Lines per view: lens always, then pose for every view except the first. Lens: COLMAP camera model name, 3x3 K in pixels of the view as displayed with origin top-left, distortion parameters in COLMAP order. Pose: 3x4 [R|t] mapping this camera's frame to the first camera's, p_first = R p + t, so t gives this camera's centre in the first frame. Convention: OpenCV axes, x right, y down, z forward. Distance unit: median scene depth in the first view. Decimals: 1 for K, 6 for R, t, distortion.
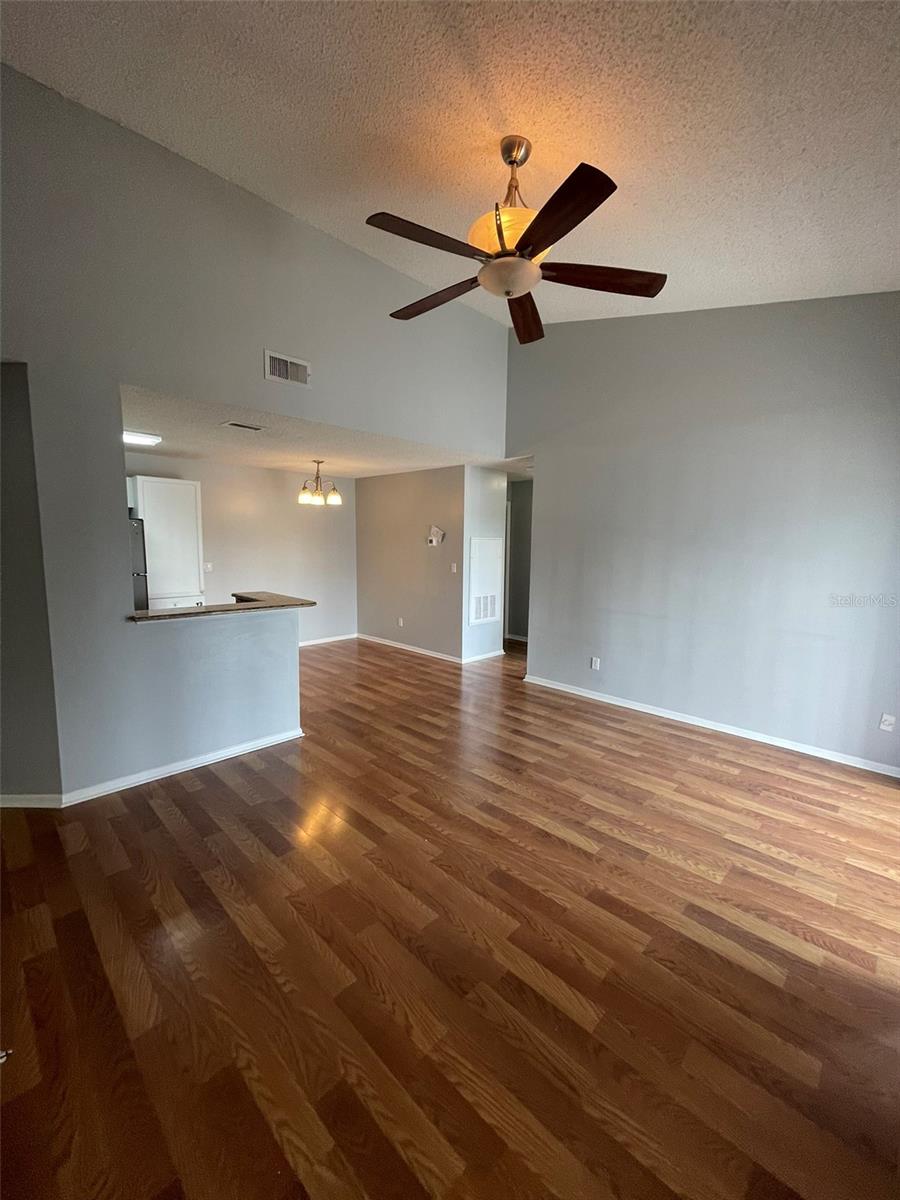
lens RADIAL K [[482.8, 0, 452.8], [0, 482.8, 608.2], [0, 0, 1]] dist [0.000431, -0.000659]
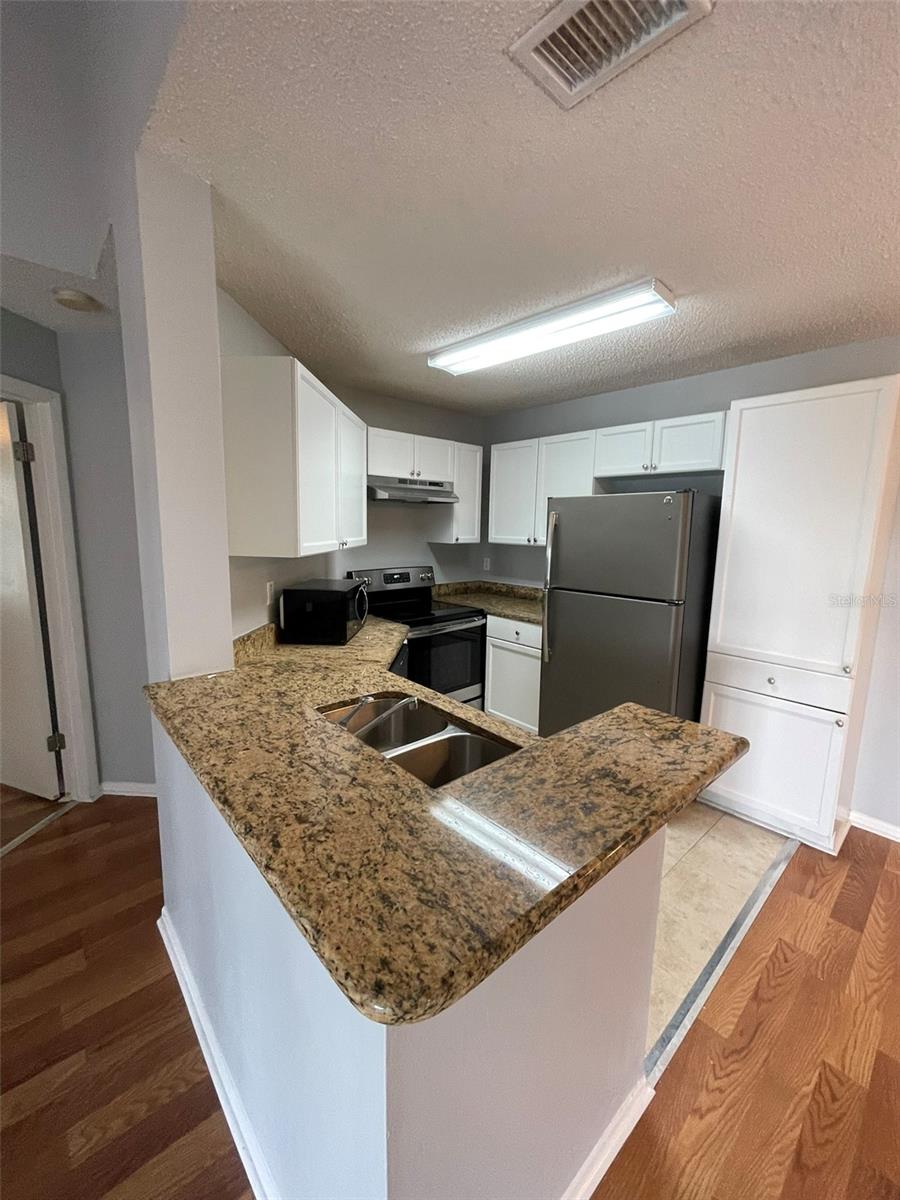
lens RADIAL K [[482.8, 0, 450.5], [0, 482.8, 592.7], [0, 0, 1]] dist [0.000431, -0.000659]
pose [[-0.062665, 0.123841, -0.990321, -0.210556], [-0.162599, 0.977748, 0.132557, -0.166308], [0.984700, 0.169332, -0.041135, 1.229699]]
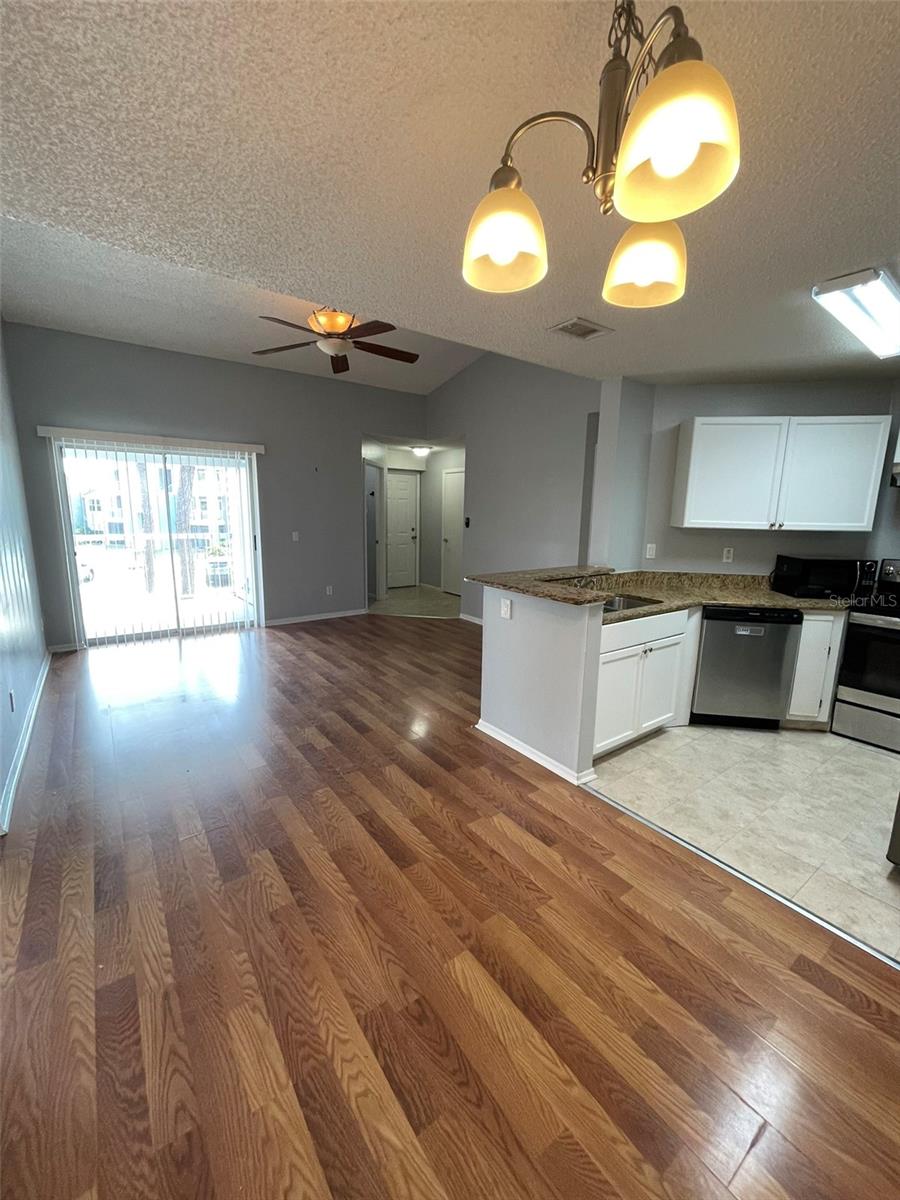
lens RADIAL K [[482.8, 0, 449.6], [0, 482.8, 594.7], [0, 0, 1]] dist [0.000431, -0.000659]
pose [[-0.984767, -0.061704, 0.162560, -0.486919], [-0.007404, 0.948948, 0.315346, -0.300266], [-0.173719, 0.309339, -0.934950, 2.211097]]
